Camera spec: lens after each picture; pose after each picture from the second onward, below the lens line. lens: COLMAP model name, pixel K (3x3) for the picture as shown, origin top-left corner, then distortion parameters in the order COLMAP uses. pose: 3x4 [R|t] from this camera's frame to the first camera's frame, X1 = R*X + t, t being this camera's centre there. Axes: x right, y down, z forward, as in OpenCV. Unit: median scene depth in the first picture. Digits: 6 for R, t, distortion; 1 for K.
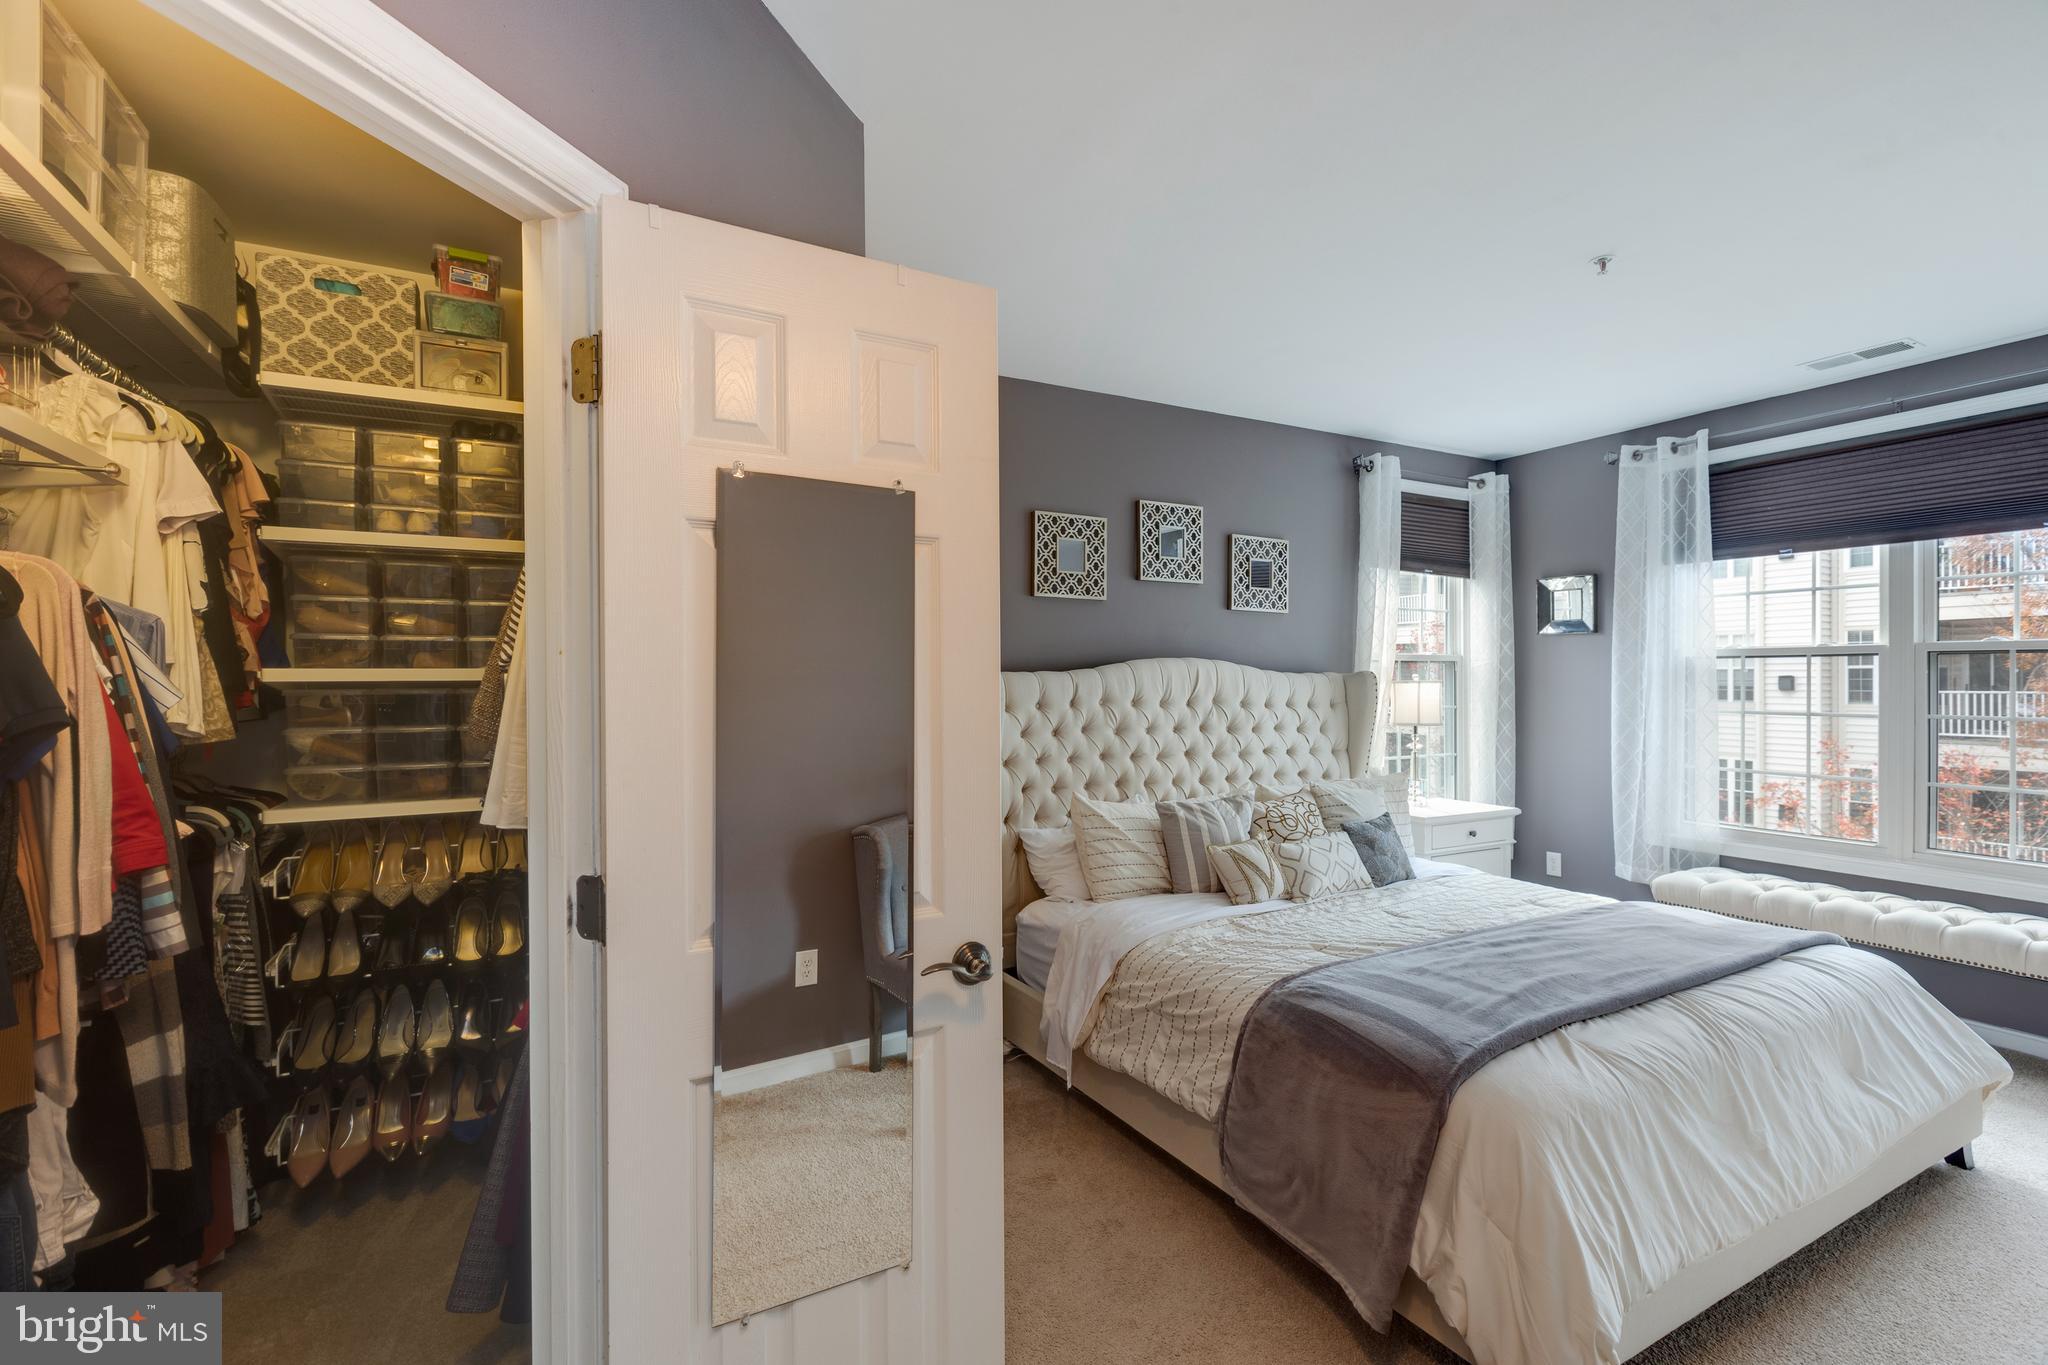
lens RADIAL K [[919.9, 0, 1030.6], [0, 919.9, 677.7], [0, 0, 1]] dist [0.012943, -0.001928]
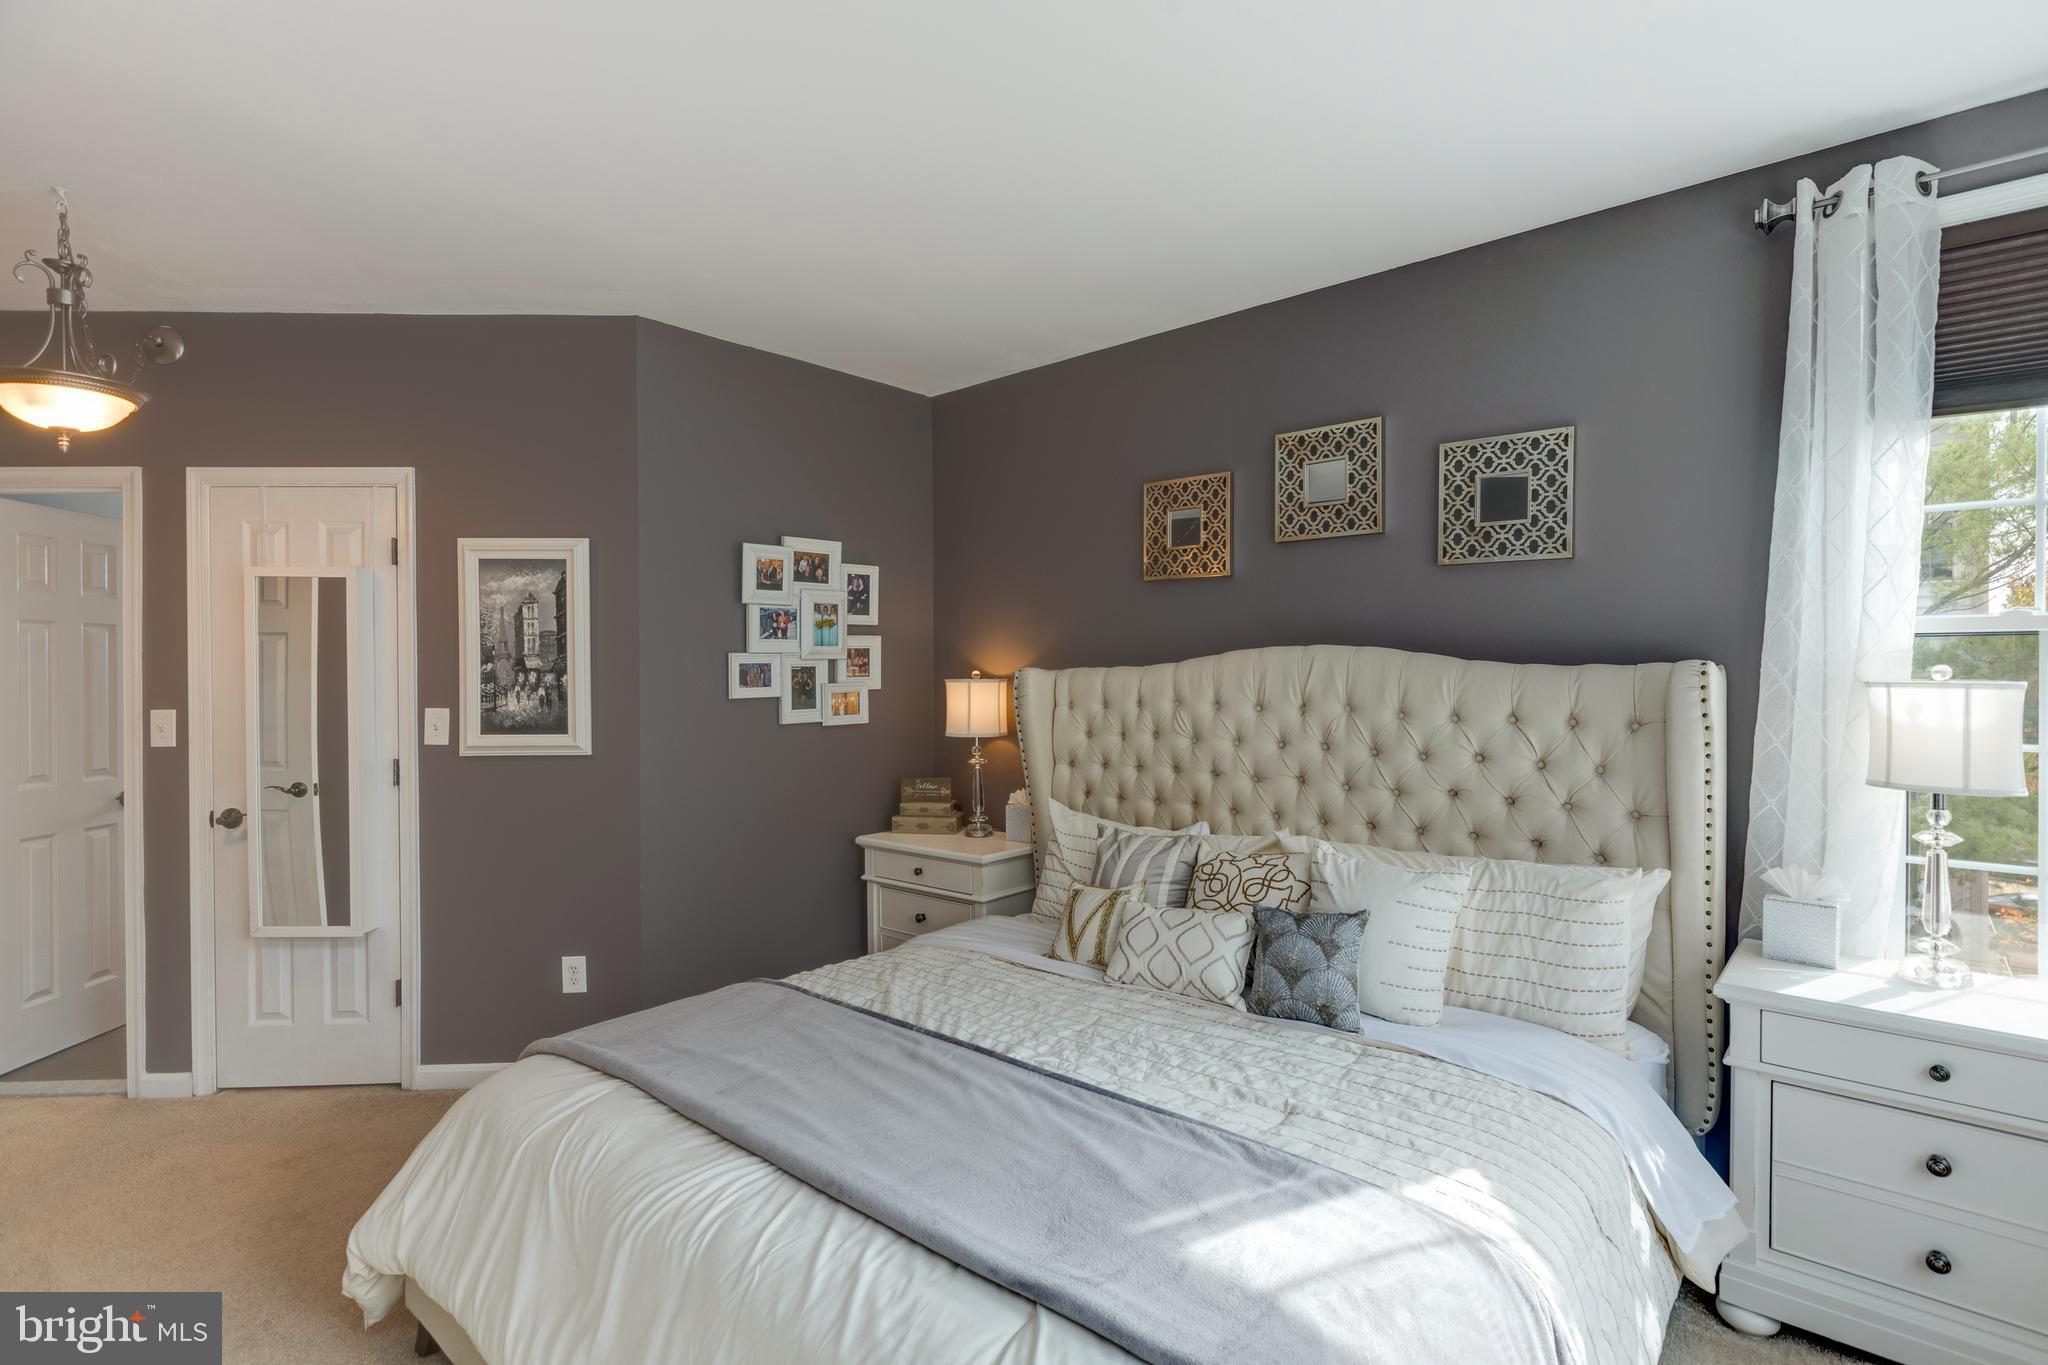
lens RADIAL K [[993.7, 0, 1037.1], [0, 993.7, 676.7], [0, 0, 1]] dist [0.010407, -0.000789]
pose [[0.336144, 0.000324, -0.941810, 0.874403], [-0.007312, 0.999971, -0.002266, 0.005864], [0.941782, 0.007648, 0.336137, 0.592354]]
